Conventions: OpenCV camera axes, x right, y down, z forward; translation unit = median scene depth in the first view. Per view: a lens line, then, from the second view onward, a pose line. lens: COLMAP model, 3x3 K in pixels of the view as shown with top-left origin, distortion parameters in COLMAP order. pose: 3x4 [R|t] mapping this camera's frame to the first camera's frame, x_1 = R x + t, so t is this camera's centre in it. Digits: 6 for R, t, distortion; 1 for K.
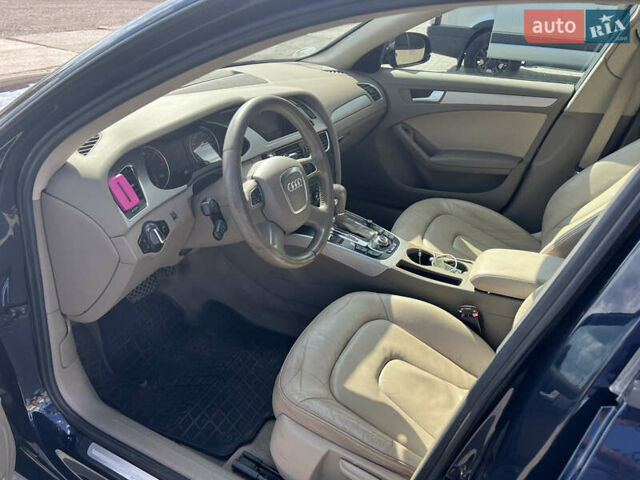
lens RADIAL K [[497.6, 0, 320.0], [0, 497.6, 240.0], [0, 0, 1]] dist [0.066468, -0.109855]
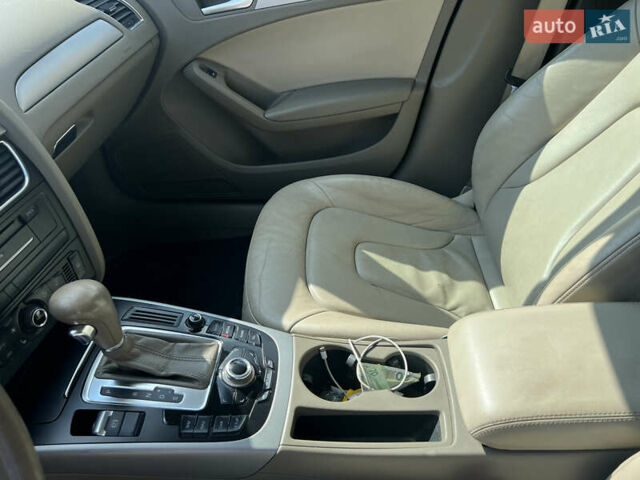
lens RADIAL K [[498.6, 0, 318.5], [0, 498.6, 267.3], [0, 0, 1]] dist [-0.008321, -0.007831]
pose [[0.914134, -0.319764, 0.249220, 0.104598], [0.265281, 0.936648, 0.228730, -0.150590], [-0.306571, -0.142976, 0.941048, 0.566001]]
